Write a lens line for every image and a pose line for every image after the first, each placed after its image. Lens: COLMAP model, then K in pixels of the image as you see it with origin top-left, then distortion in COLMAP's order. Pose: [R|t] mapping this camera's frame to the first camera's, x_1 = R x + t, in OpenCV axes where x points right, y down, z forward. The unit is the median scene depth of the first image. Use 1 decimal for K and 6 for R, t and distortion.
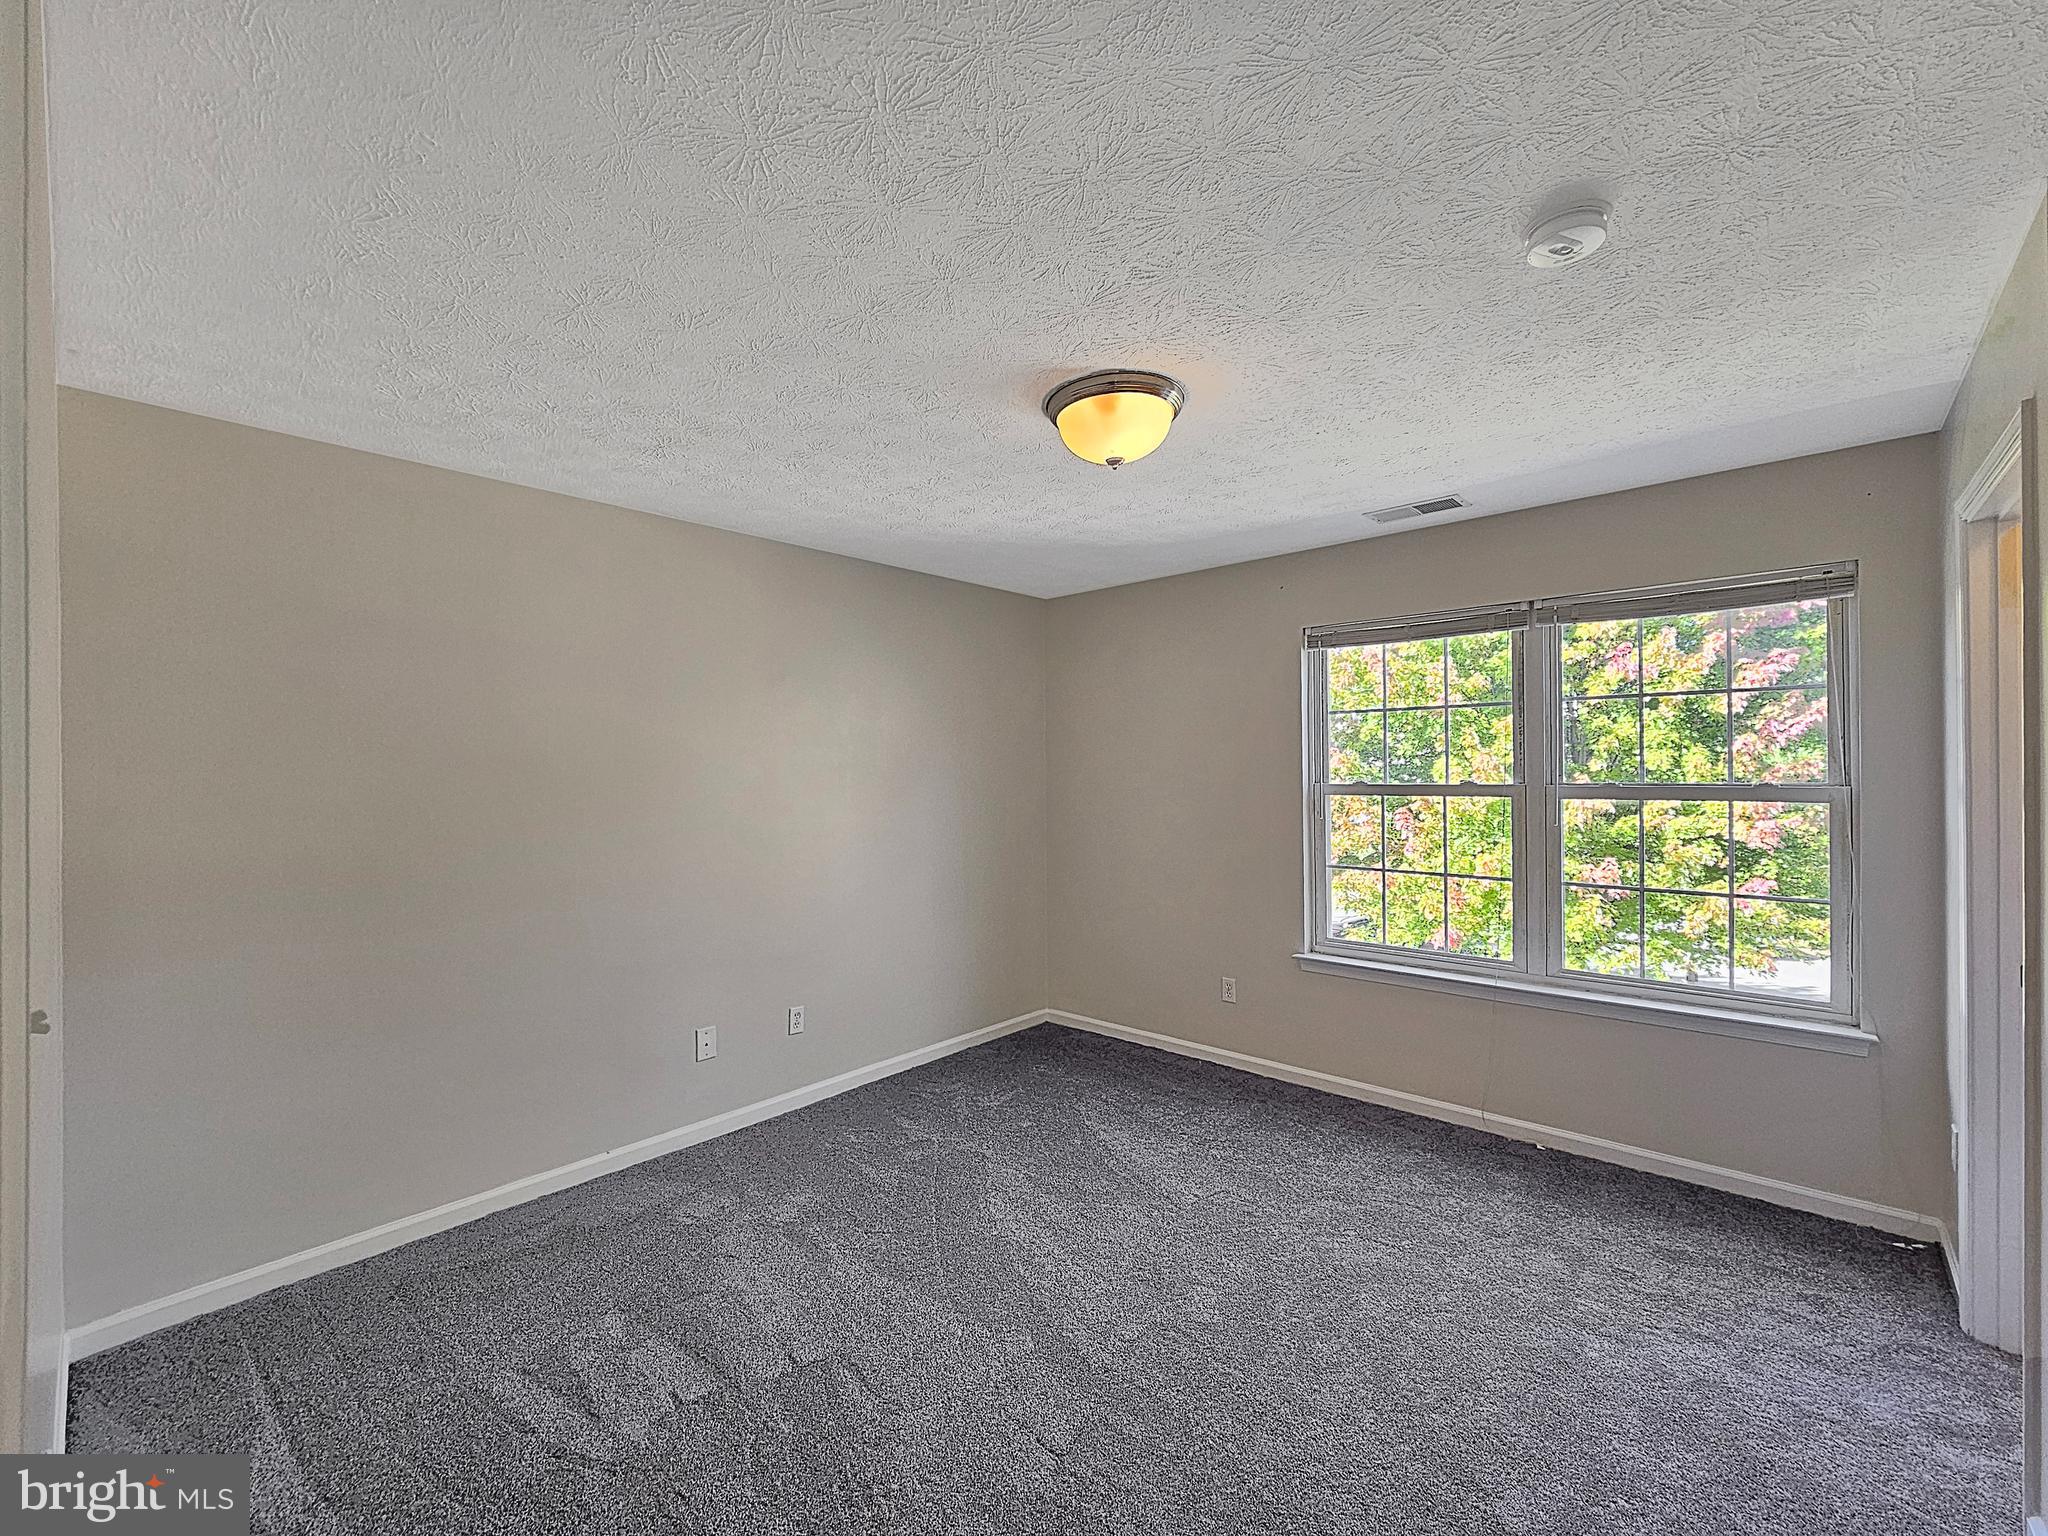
lens RADIAL K [[860.0, 0, 998.0], [0, 860.0, 758.3], [0, 0, 1]] dist [0.000414, -0.000637]
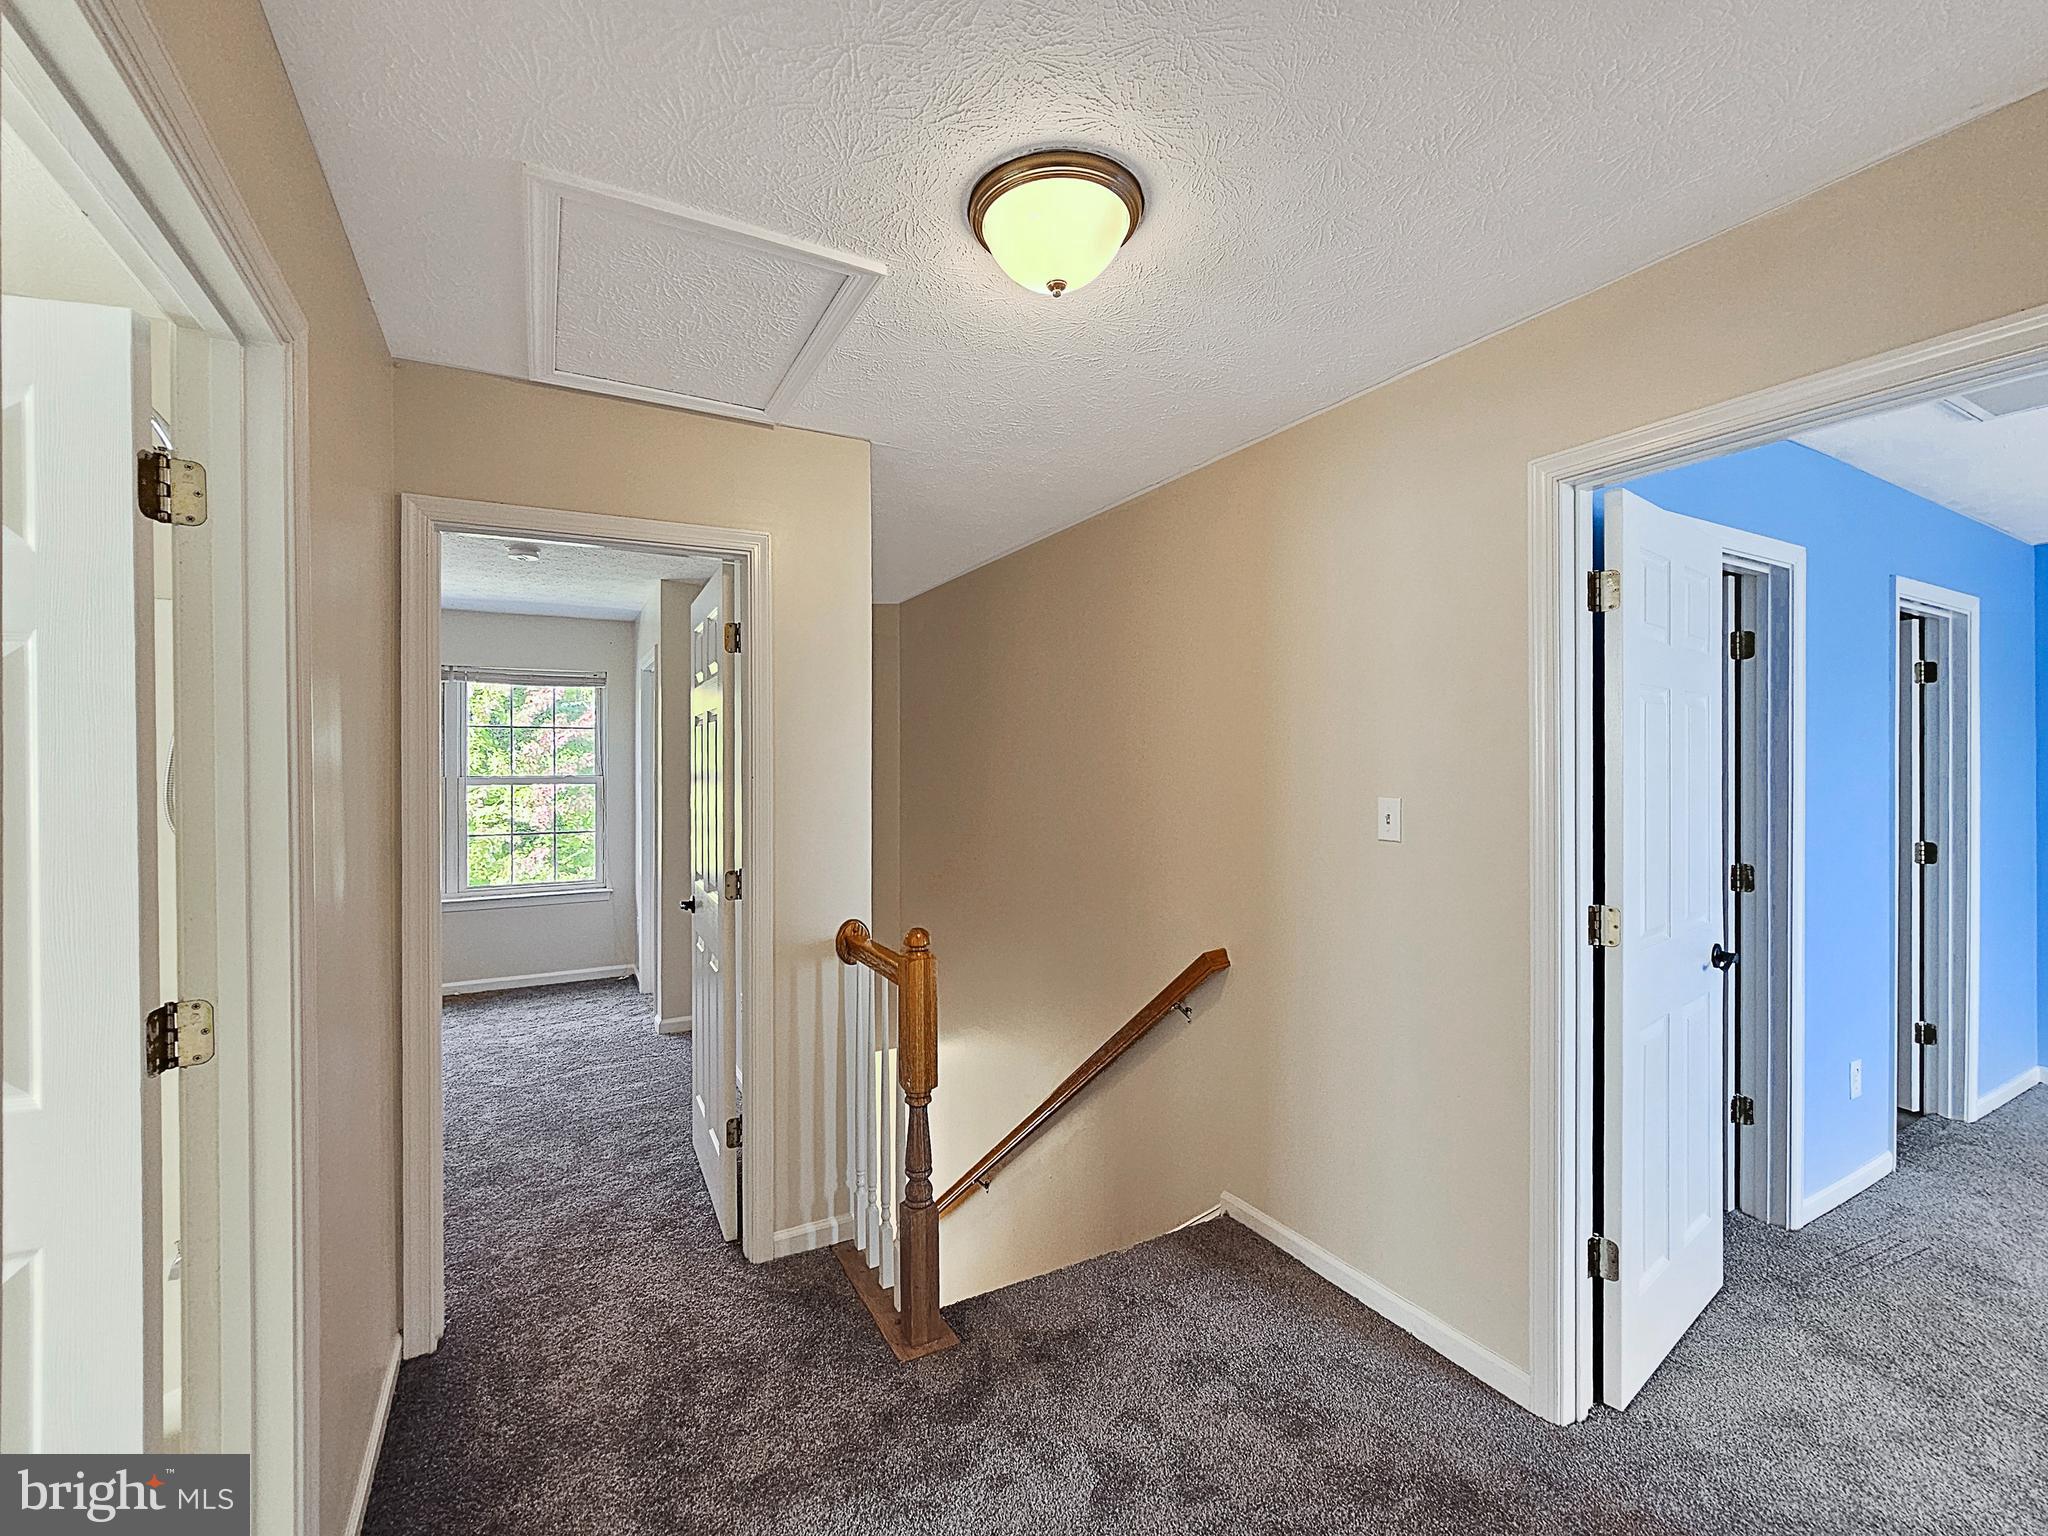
lens RADIAL K [[860.0, 0, 998.0], [0, 860.0, 758.3], [0, 0, 1]] dist [0.000414, -0.000637]
pose [[0.336302, -0.000751, 0.941754, -0.279603], [0.003807, 0.999993, -0.000562, 0.001151], [-0.941746, 0.003774, 0.336303, -0.260812]]
